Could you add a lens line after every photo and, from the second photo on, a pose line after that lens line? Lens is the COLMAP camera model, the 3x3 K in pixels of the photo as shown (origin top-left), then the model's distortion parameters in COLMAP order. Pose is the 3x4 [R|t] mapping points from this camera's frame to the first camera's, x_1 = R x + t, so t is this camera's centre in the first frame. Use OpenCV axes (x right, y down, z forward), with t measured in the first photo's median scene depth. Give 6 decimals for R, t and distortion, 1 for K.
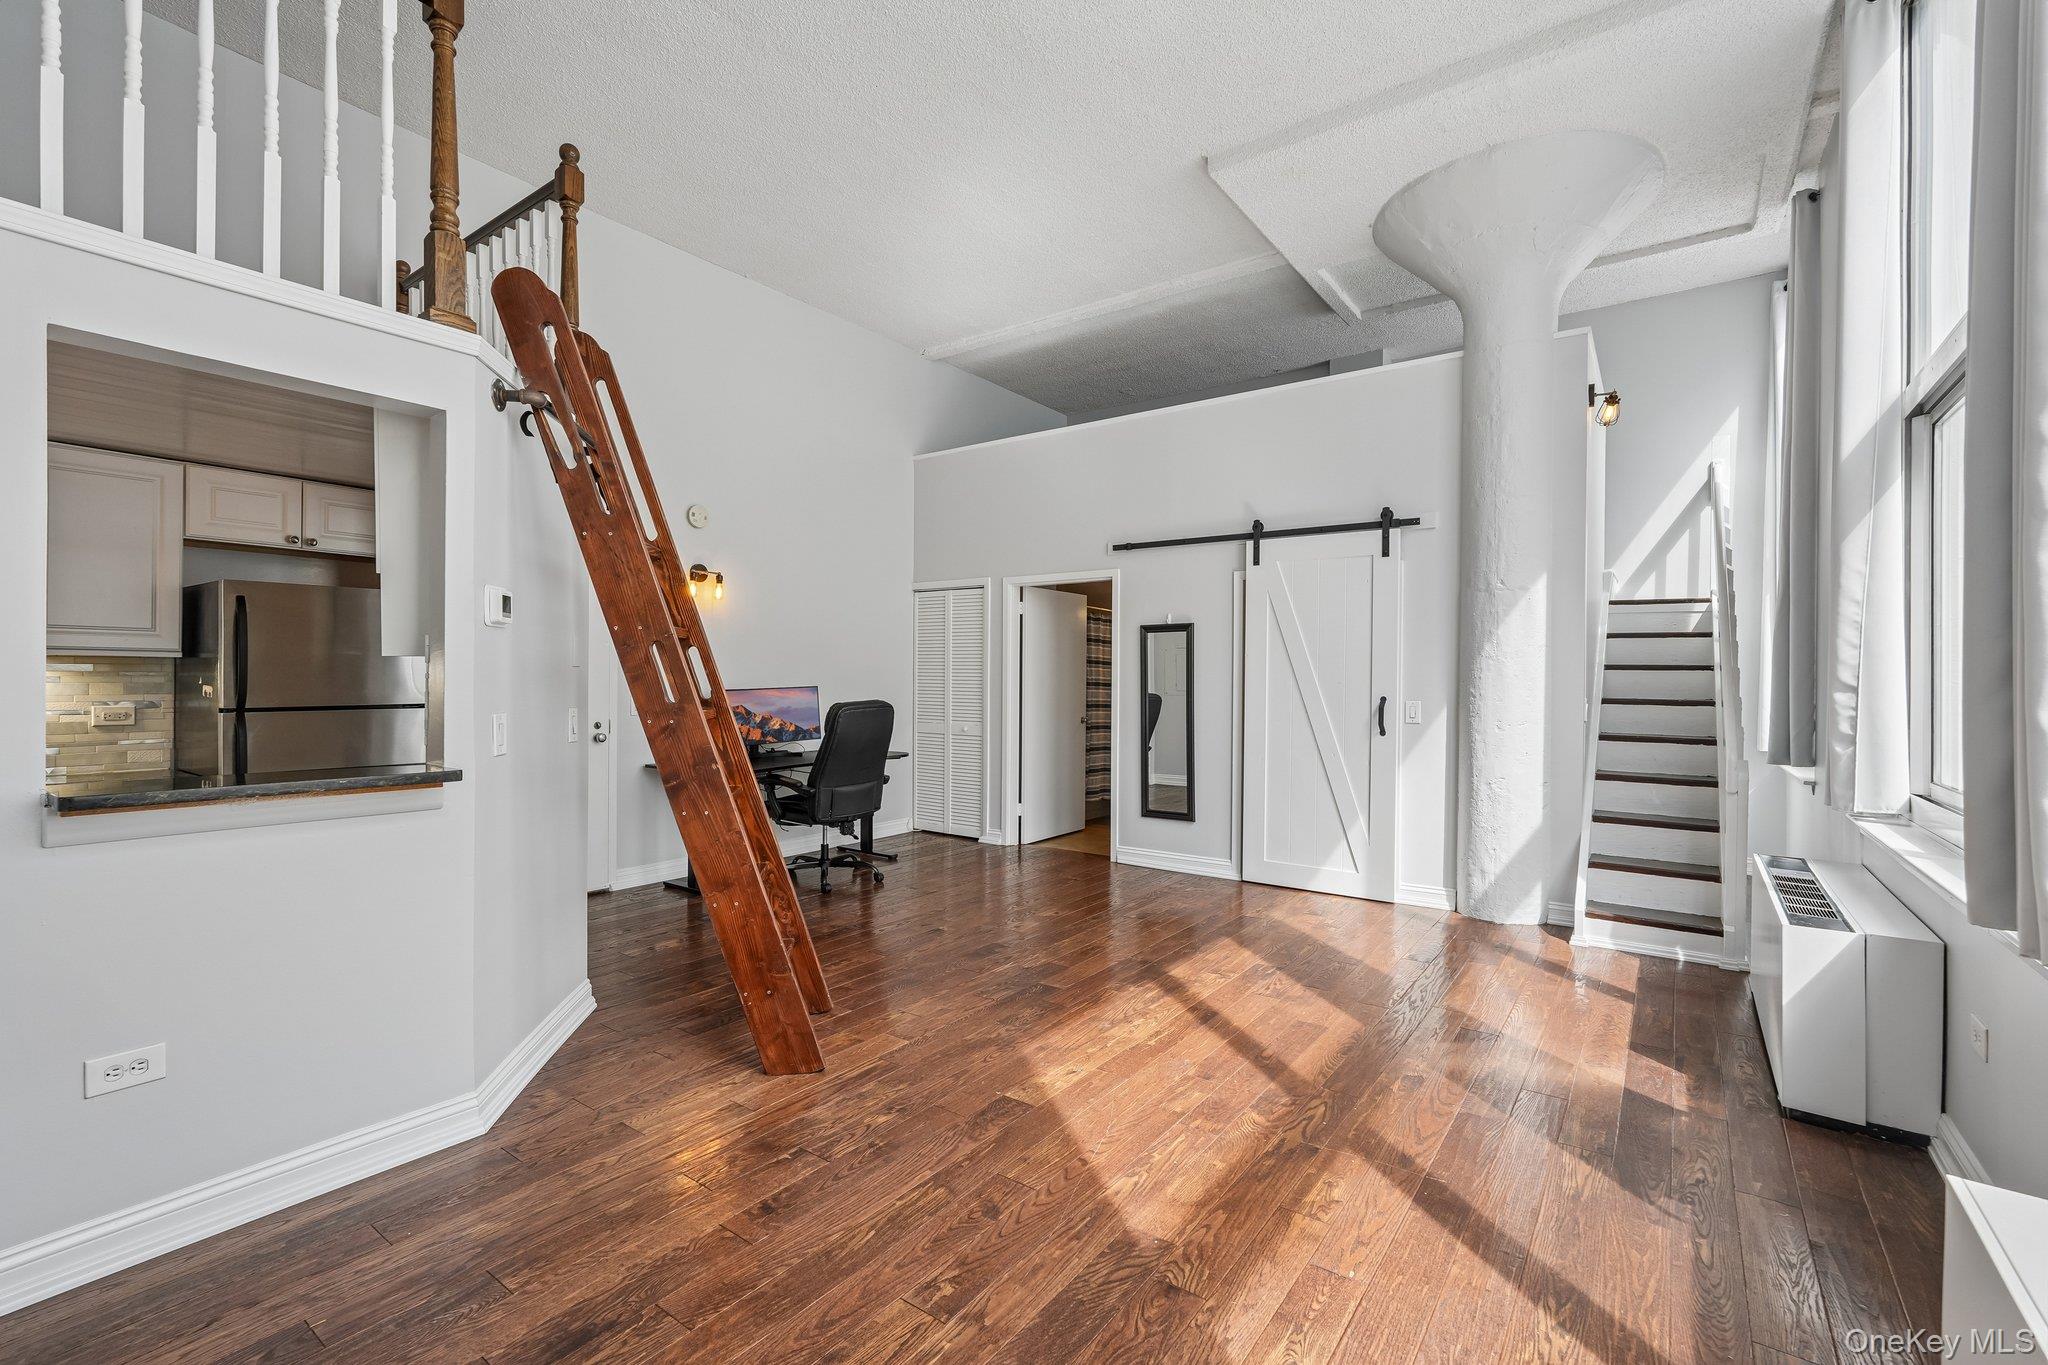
lens RADIAL K [[902.7, 0, 1029.4], [0, 902.7, 679.8], [0, 0, 1]] dist [-0.005514, 0.003654]
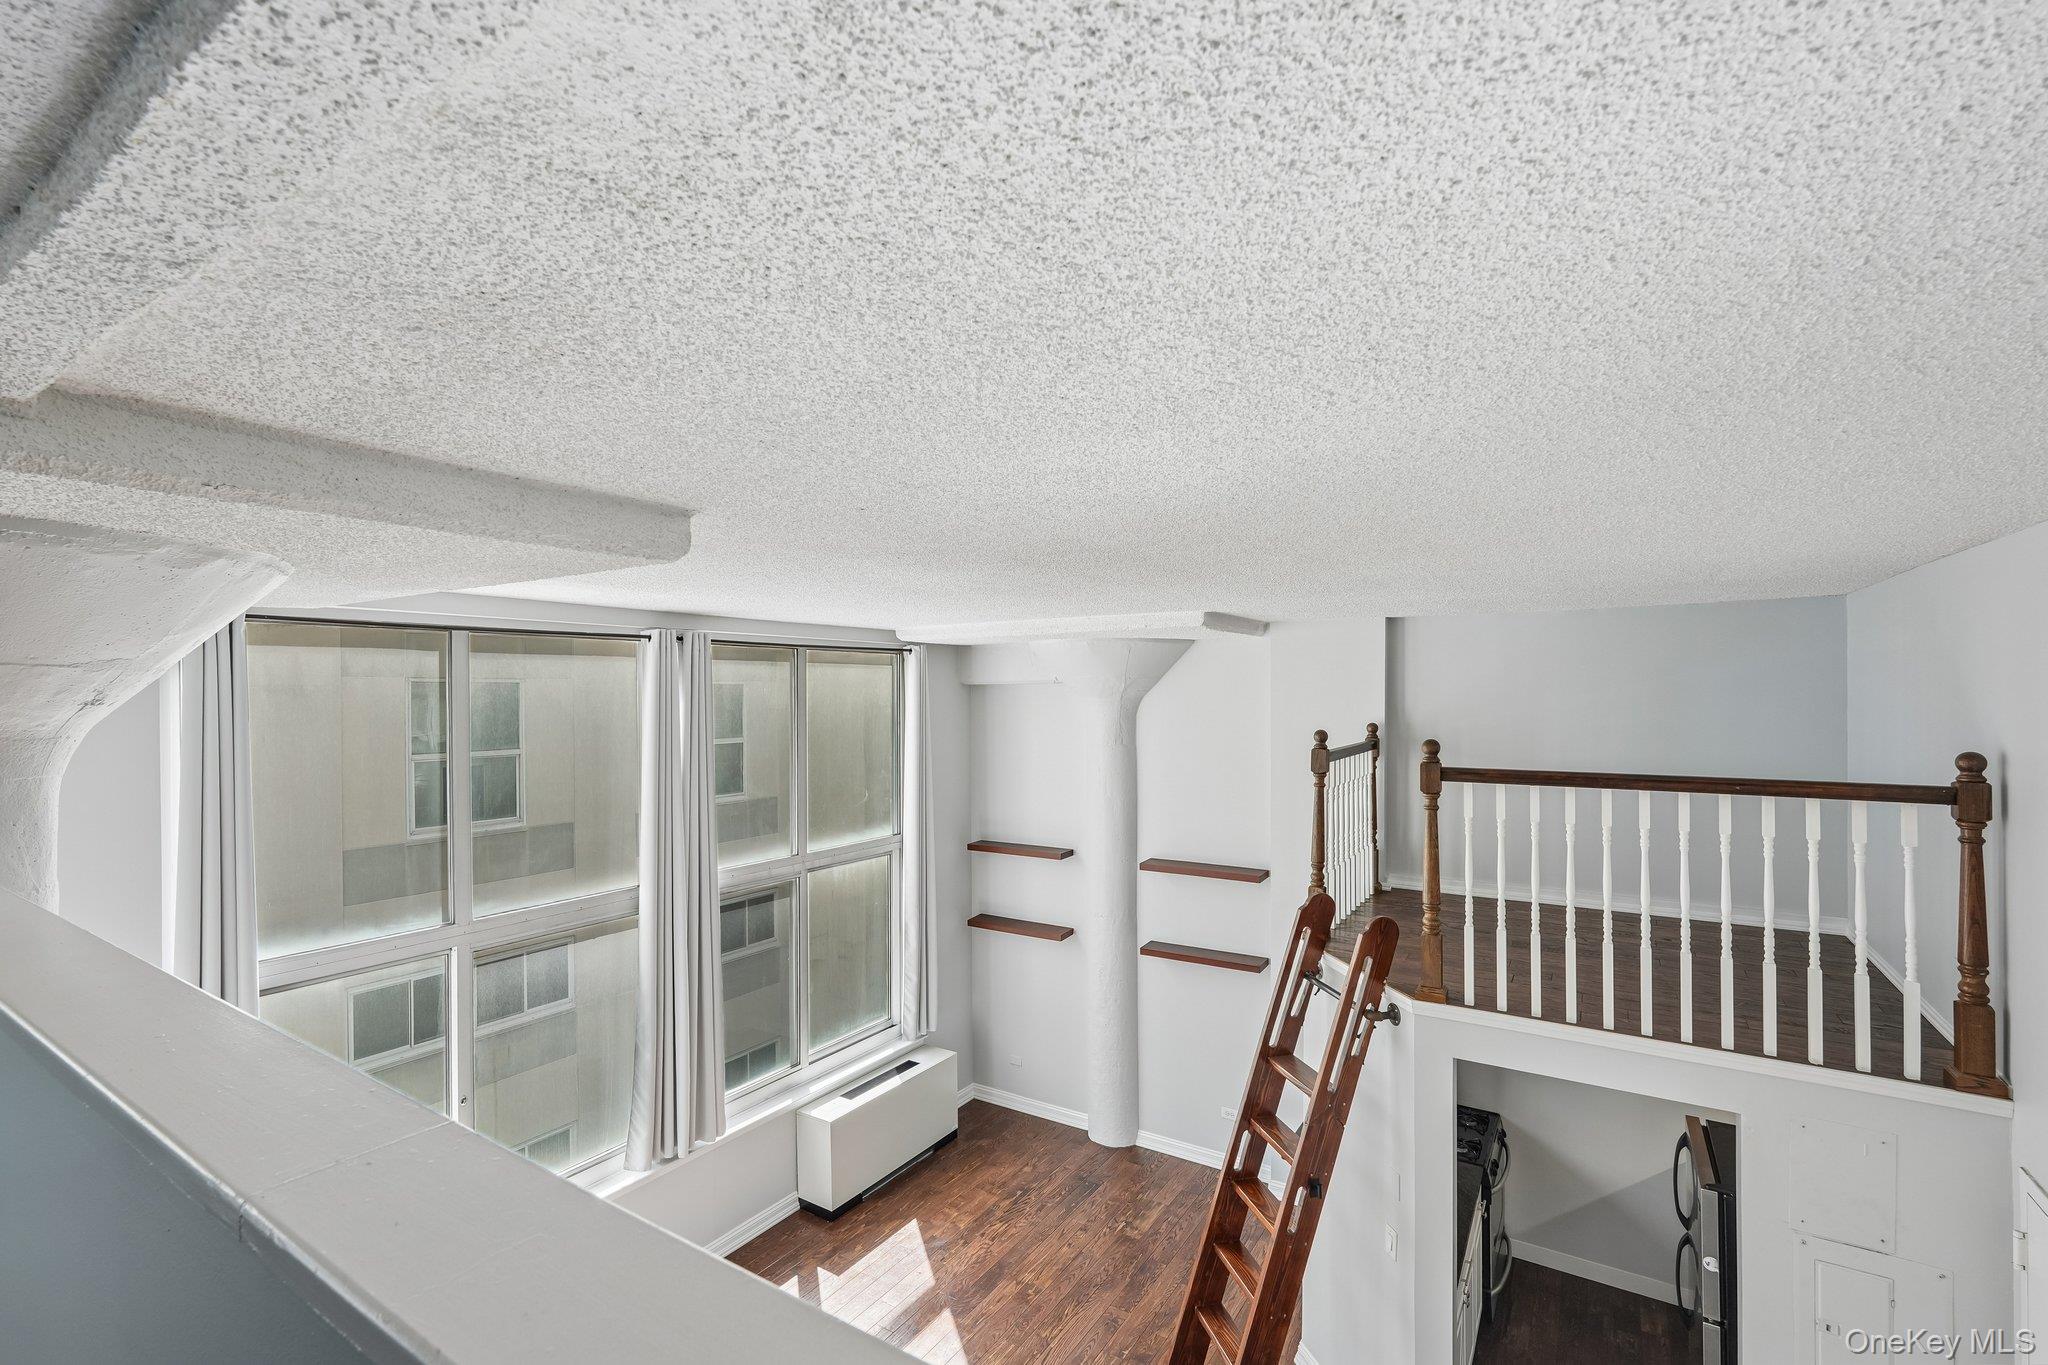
lens RADIAL K [[902.7, 0, 1015.7], [0, 902.7, 699.5], [0, 0, 1]] dist [-0.005514, 0.003654]
pose [[-0.998689, -0.013805, -0.049297, 0.057676], [-0.013768, 0.999905, -0.001083, -0.534822], [0.049307, -0.000403, -0.998784, 1.768247]]
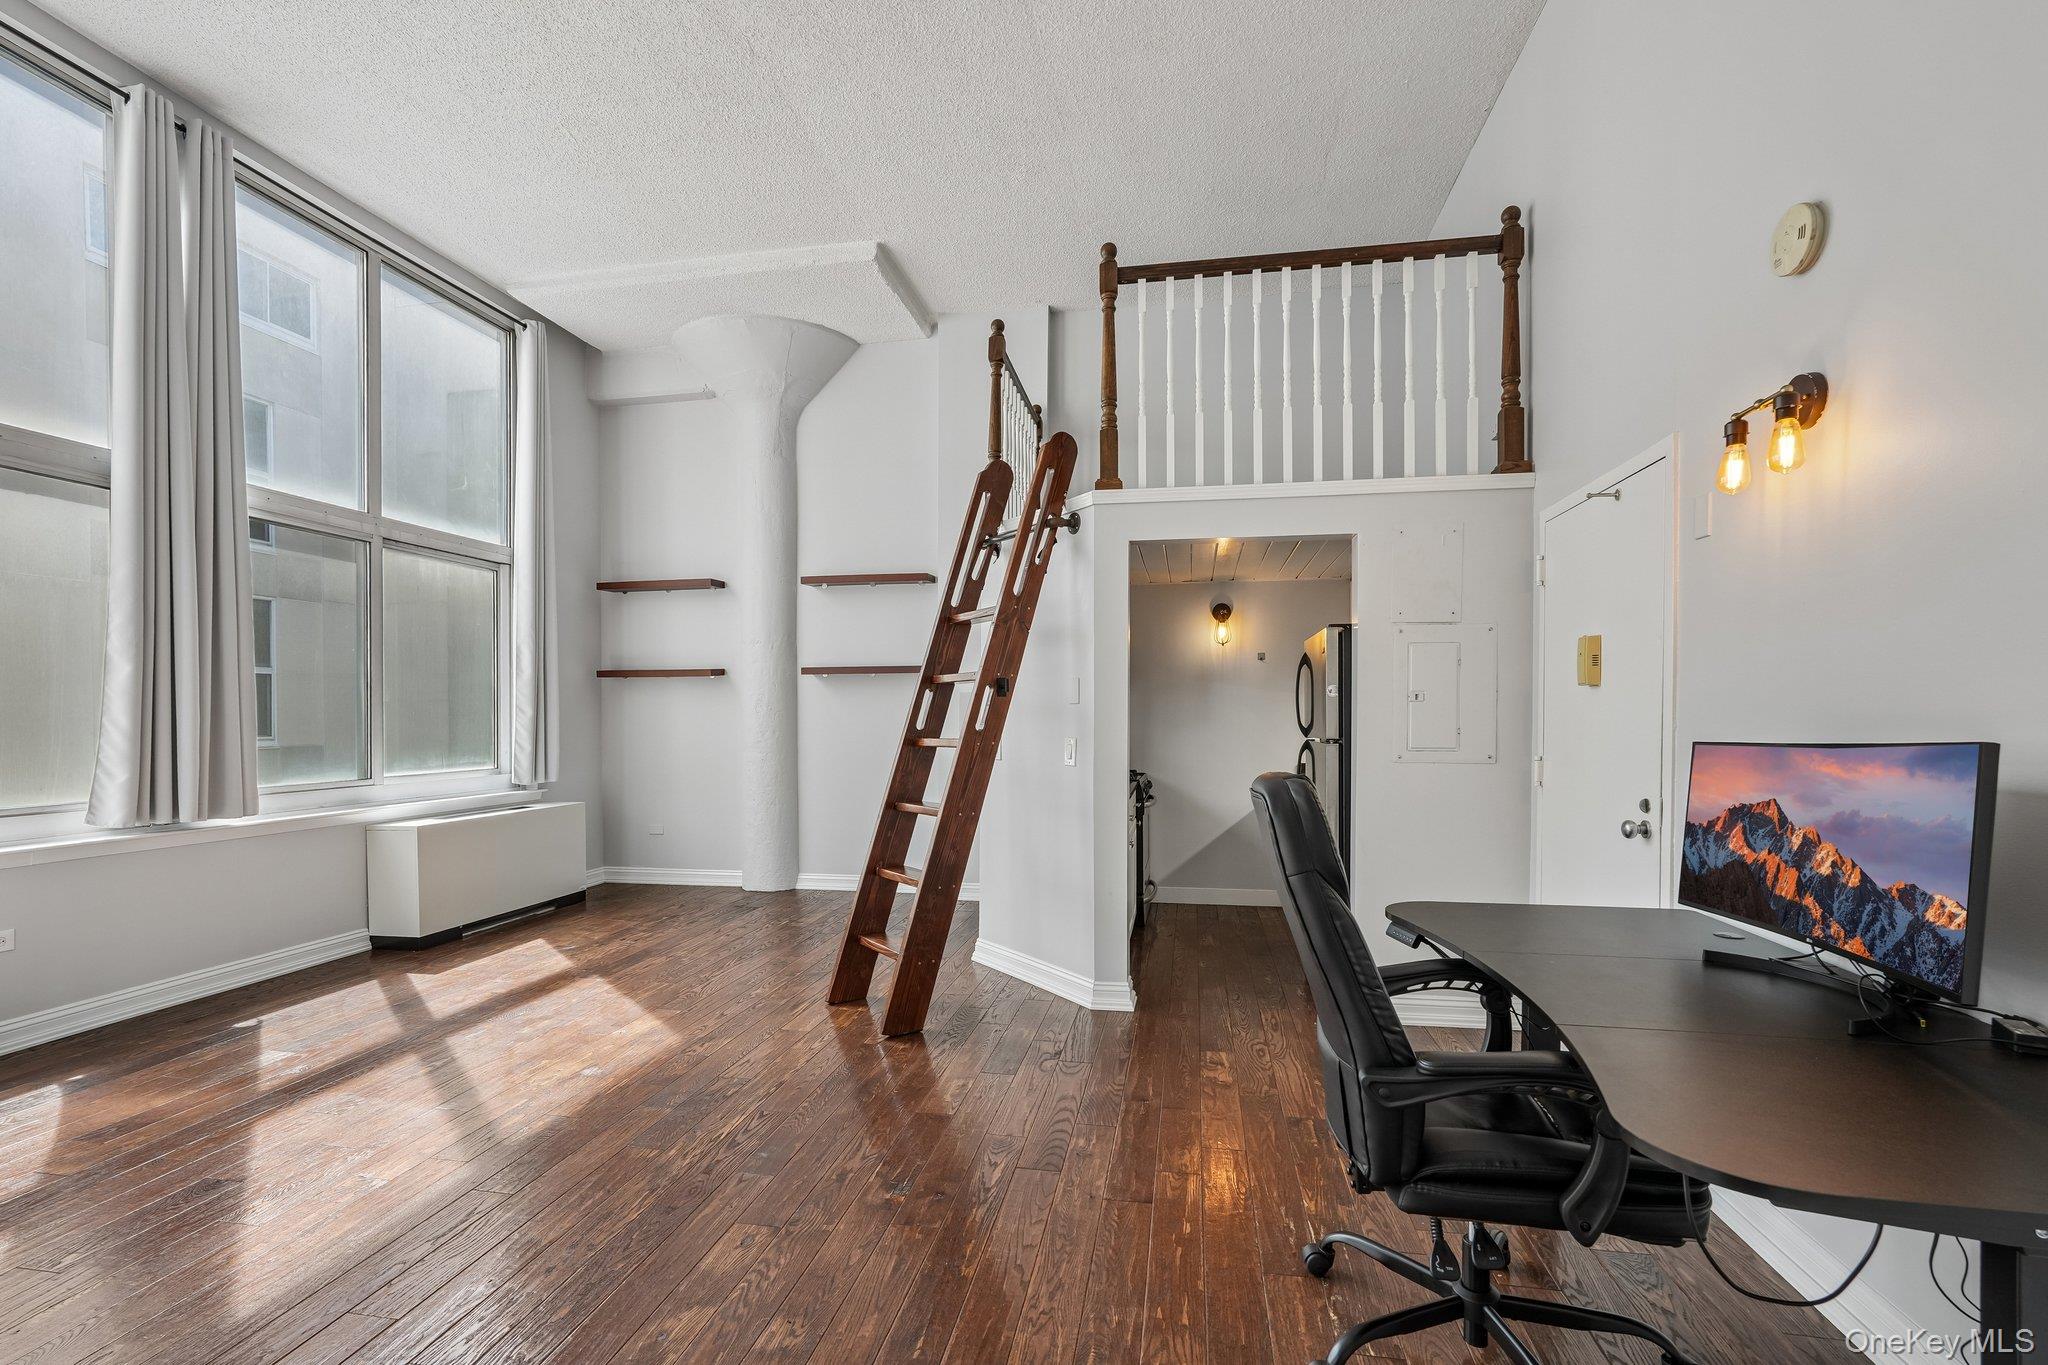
lens RADIAL K [[902.7, 0, 1001.4], [0, 902.7, 725.6], [0, 0, 1]] dist [-0.005514, 0.003654]
pose [[-0.905828, -0.014269, -0.423404, 0.085463], [-0.014974, 0.999887, -0.001662, 0.015935], [0.423380, 0.004834, -0.905939, 1.683419]]
